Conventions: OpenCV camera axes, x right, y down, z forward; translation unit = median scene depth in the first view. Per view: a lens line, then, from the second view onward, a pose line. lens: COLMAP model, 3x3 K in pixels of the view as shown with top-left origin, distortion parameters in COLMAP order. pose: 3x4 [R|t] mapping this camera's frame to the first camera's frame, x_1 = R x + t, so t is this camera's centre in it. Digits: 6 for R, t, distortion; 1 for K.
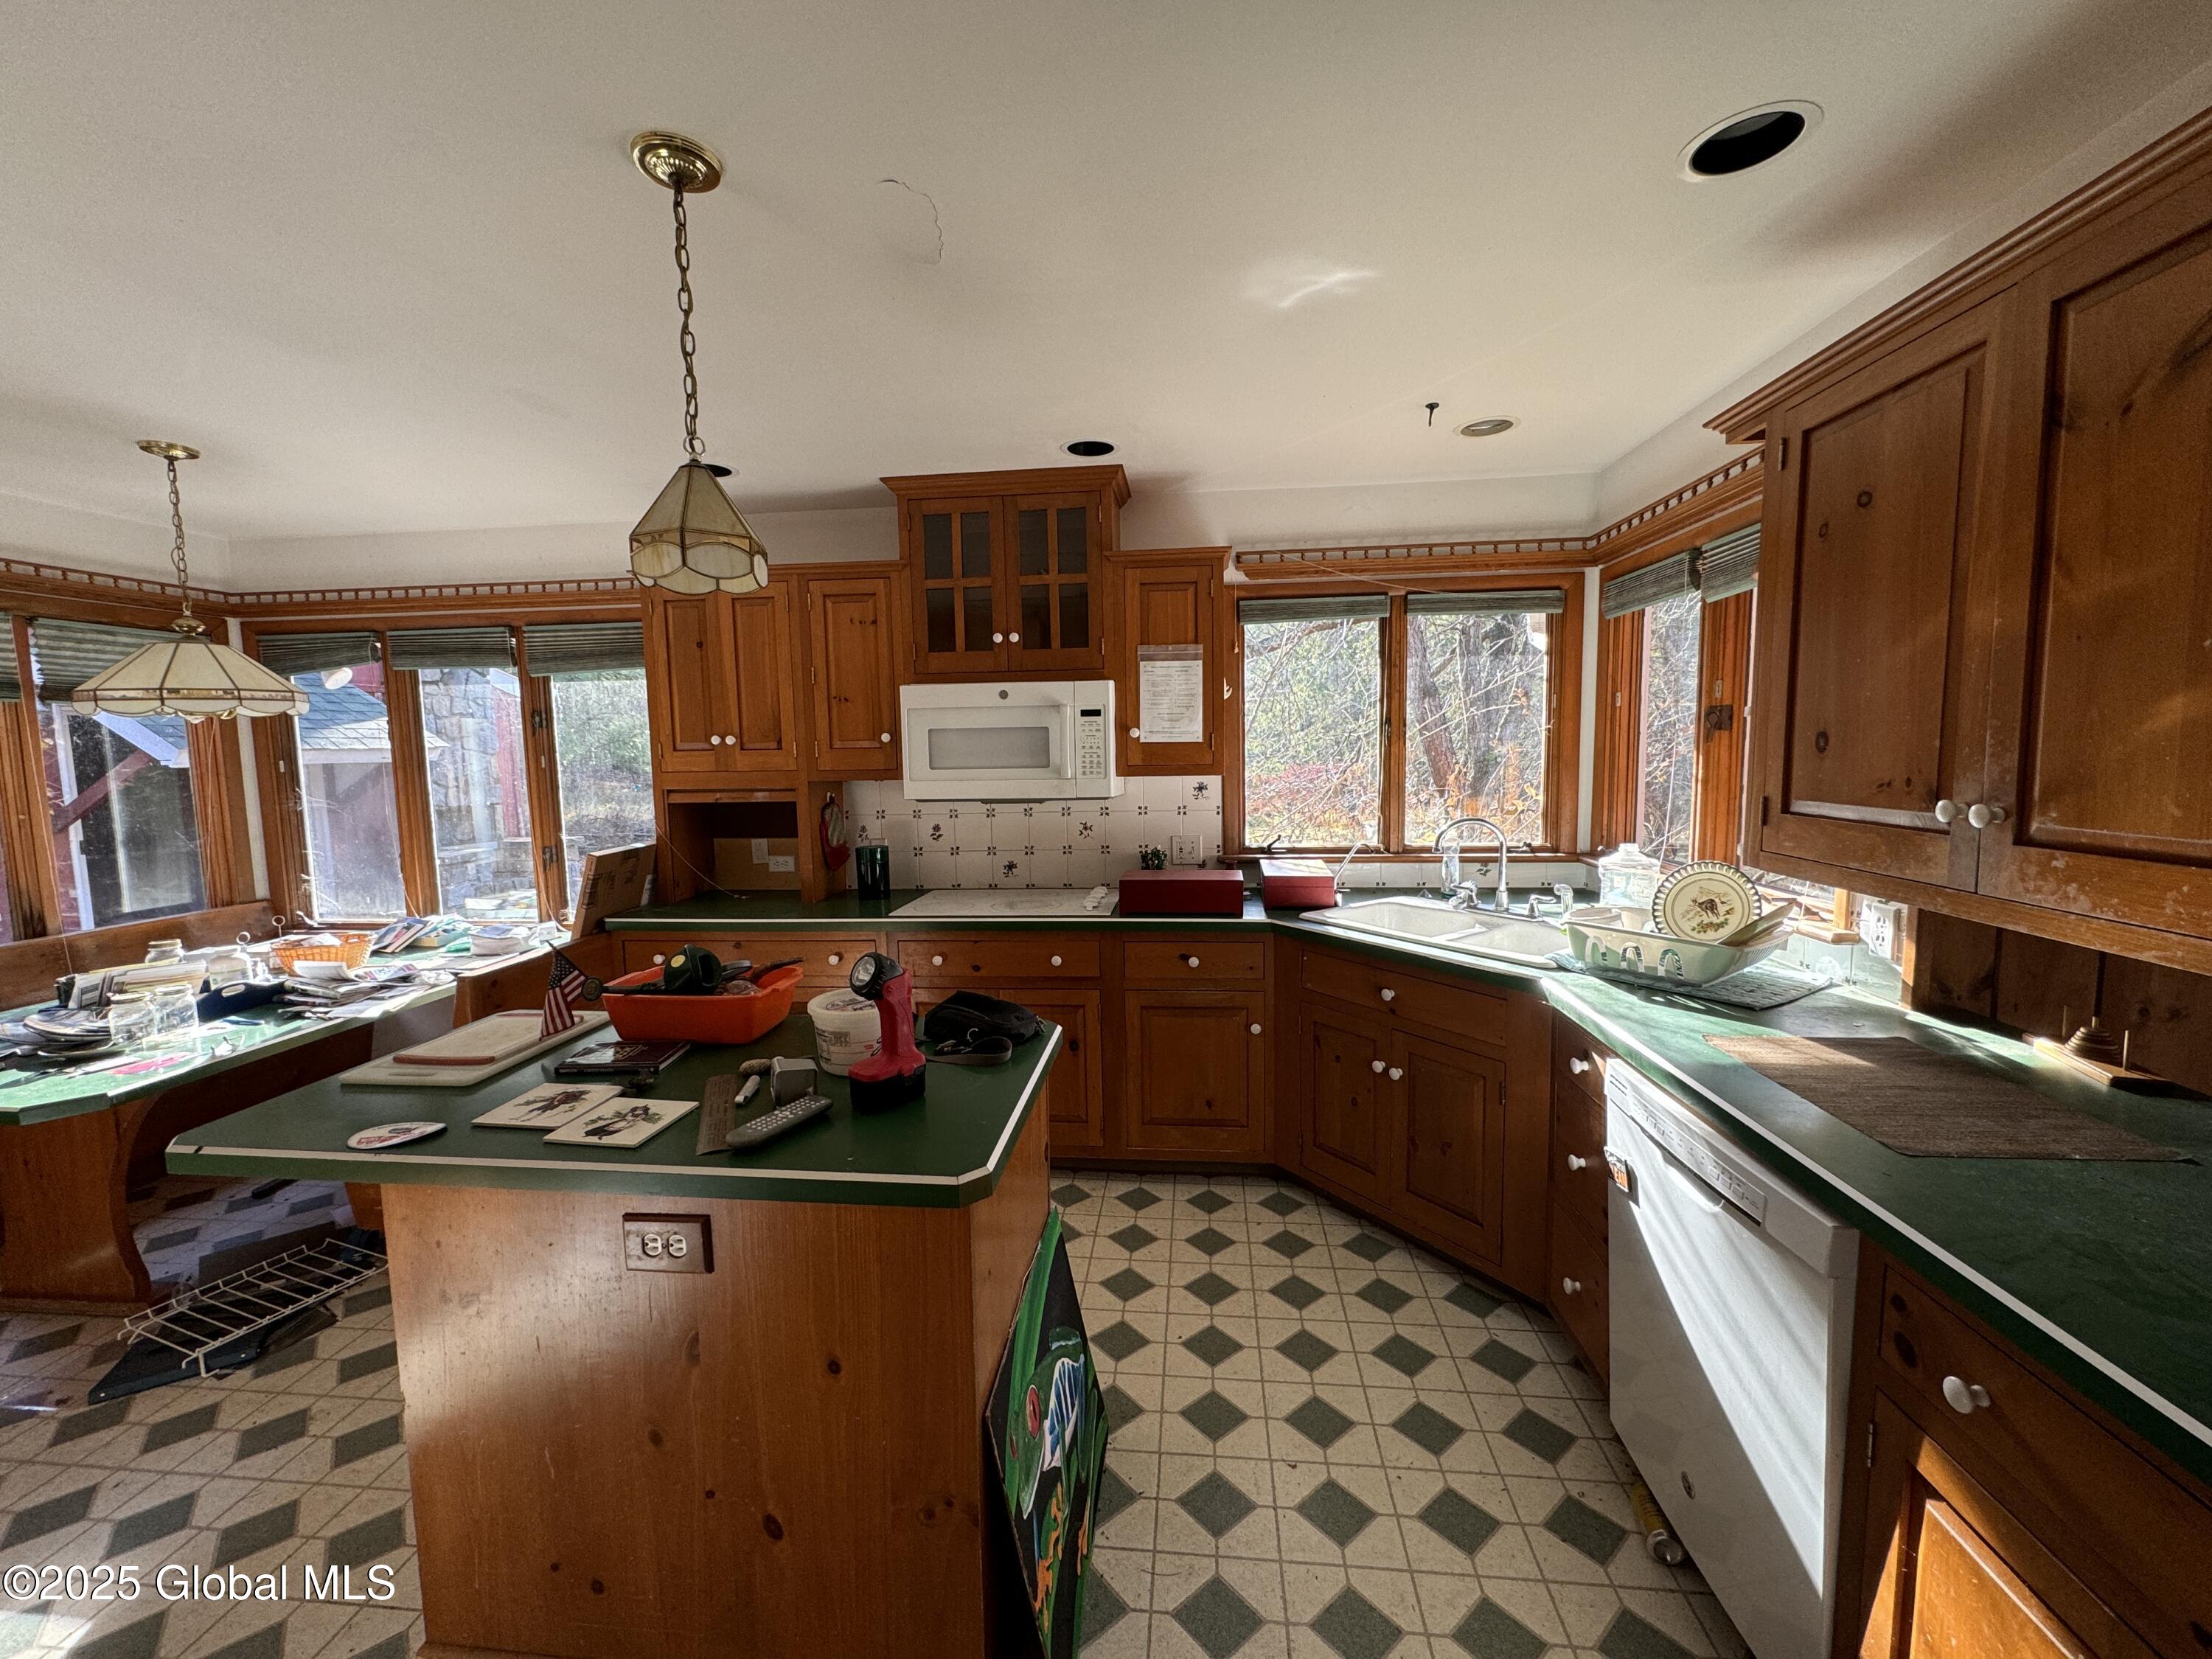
lens RADIAL K [[878.8, 0, 1108.8], [0, 878.8, 828.1], [0, 0, 1]] dist [-0.002979, 0.000478]
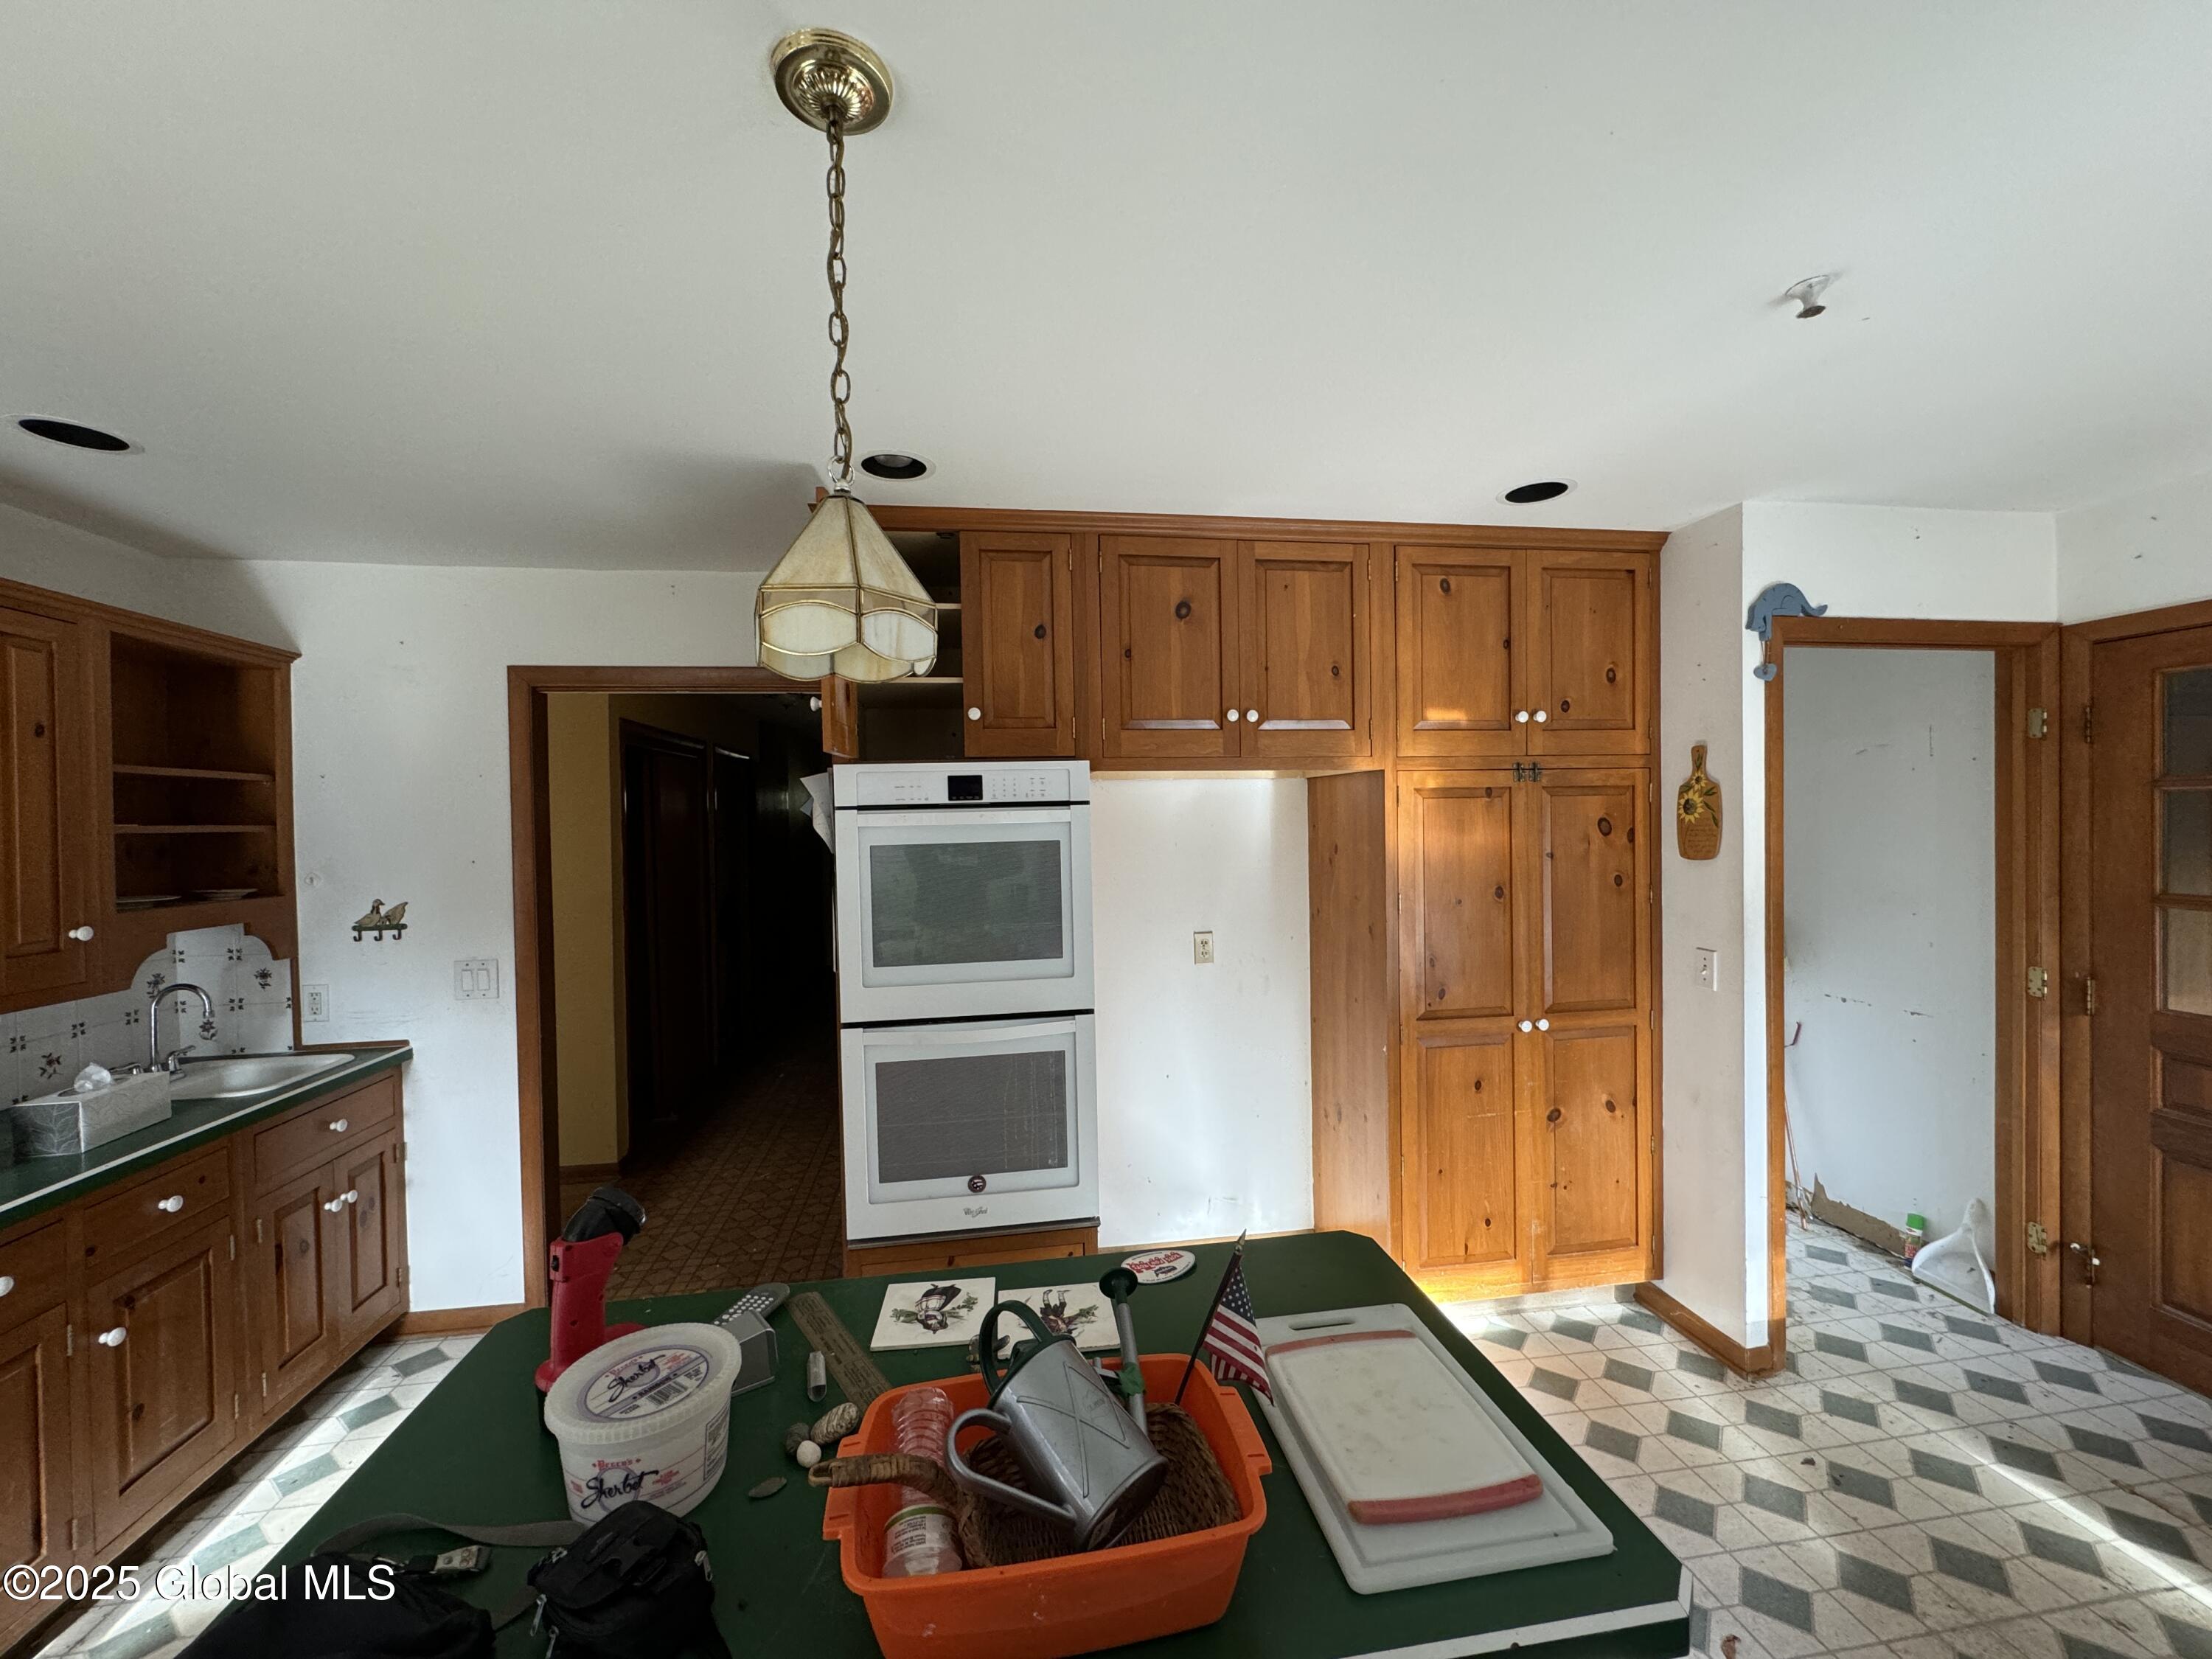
lens RADIAL K [[878.8, 0, 1108.4], [0, 878.8, 832.7], [0, 0, 1]] dist [-0.002979, 0.000478]
pose [[-0.968150, 0.040238, -0.247117, -0.249216], [0.013238, 0.993847, 0.109964, -0.112421], [0.250022, 0.103190, -0.962726, 0.879840]]
